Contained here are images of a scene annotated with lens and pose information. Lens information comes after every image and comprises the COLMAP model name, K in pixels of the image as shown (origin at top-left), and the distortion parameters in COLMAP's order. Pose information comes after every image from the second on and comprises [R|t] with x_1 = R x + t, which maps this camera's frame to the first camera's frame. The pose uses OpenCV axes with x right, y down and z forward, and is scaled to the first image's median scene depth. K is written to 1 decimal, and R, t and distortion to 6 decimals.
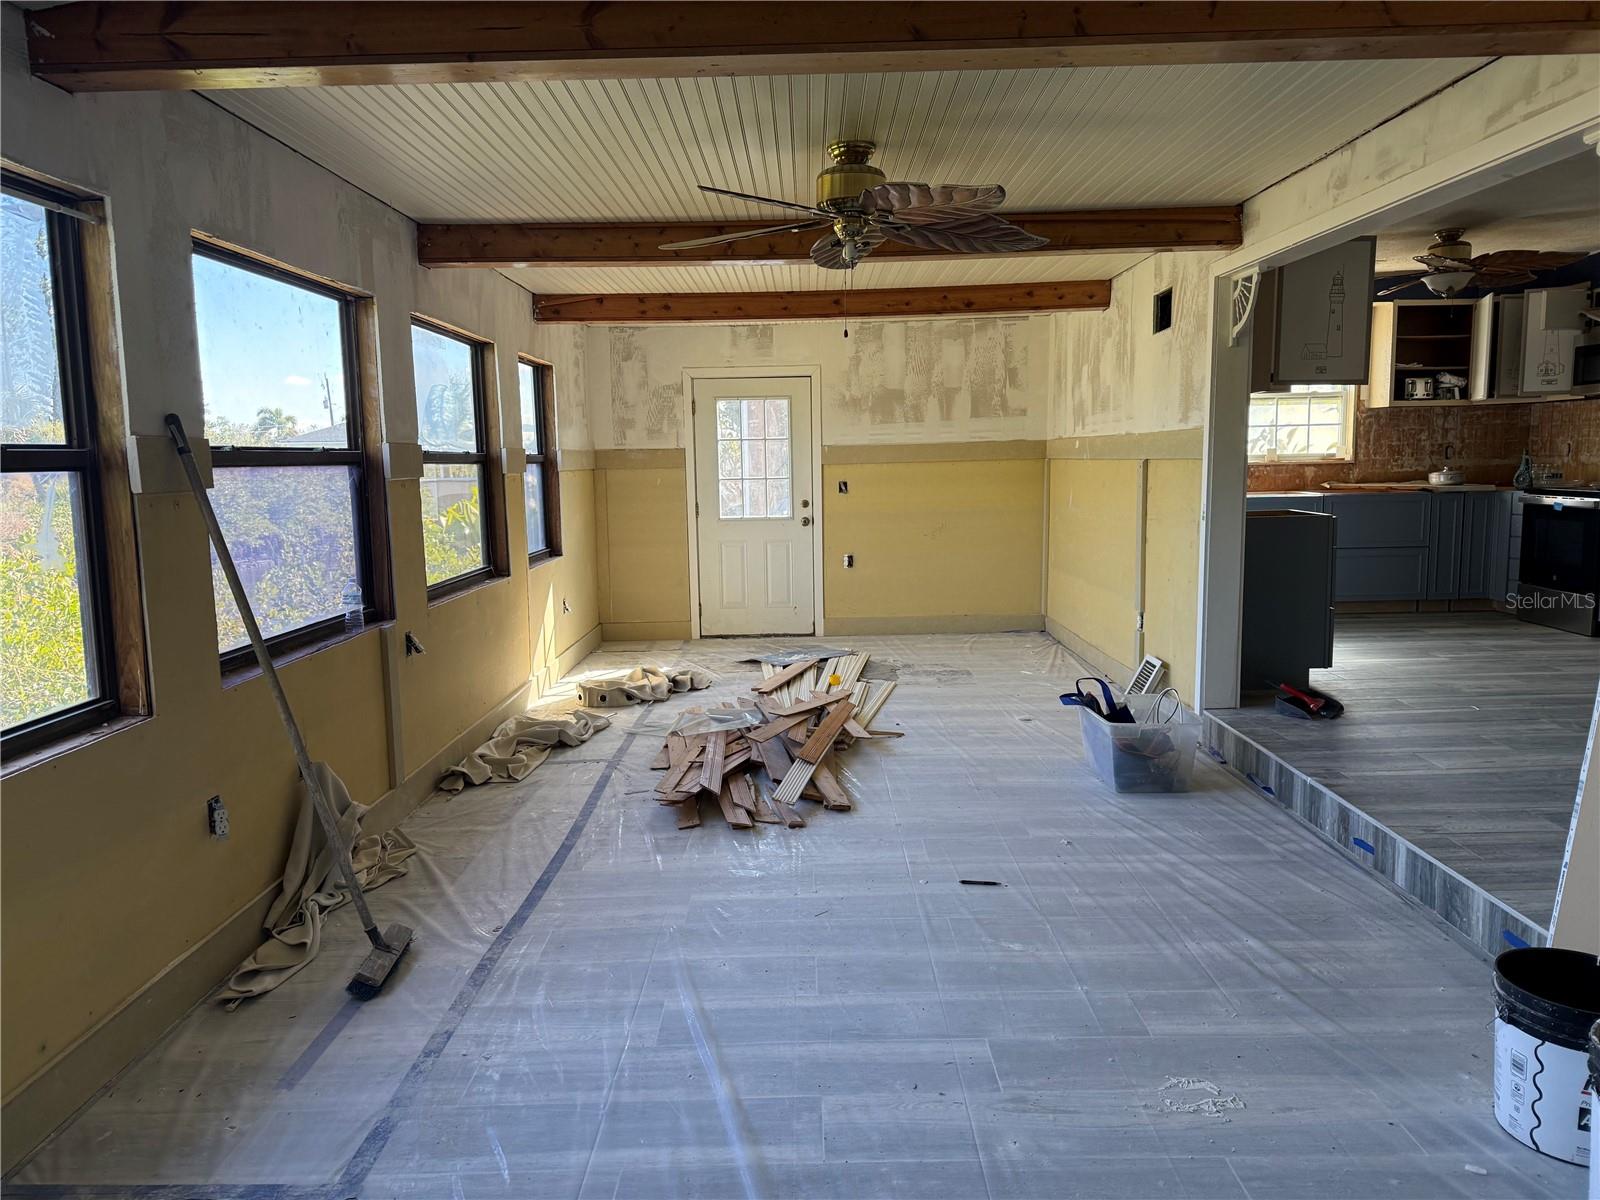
lens RADIAL K [[1115.6, 0, 783.4], [0, 1115.6, 592.4], [0, 0, 1]] dist [0.113945, -0.136867]
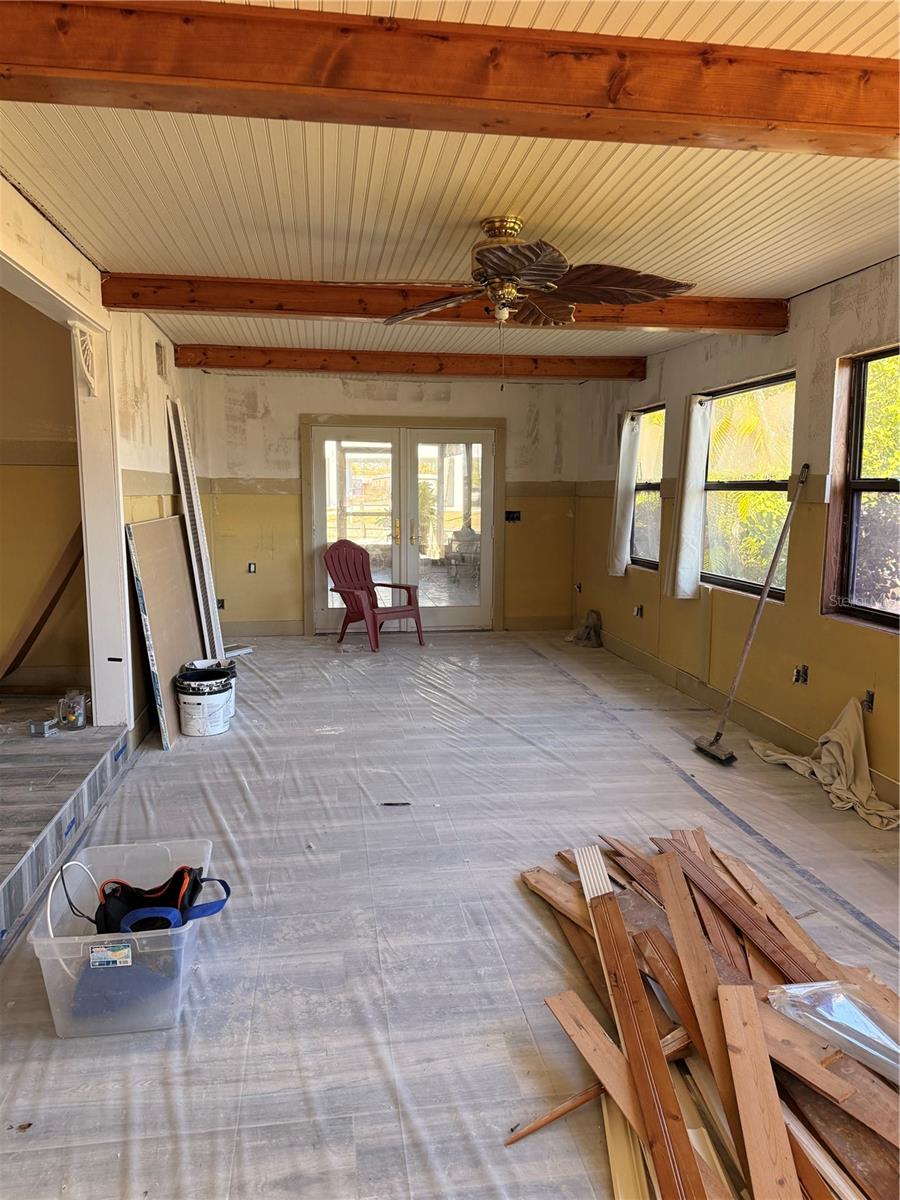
lens RADIAL K [[836.7, 0, 450.0], [0, 836.7, 600.0], [0, 0, 1]] dist [0.113945, -0.136867]
pose [[-0.985523, 0.035008, -0.165889, 0.286823], [-0.008467, 0.967067, 0.254381, -0.255915], [0.169331, 0.252103, -0.952770, 2.032293]]
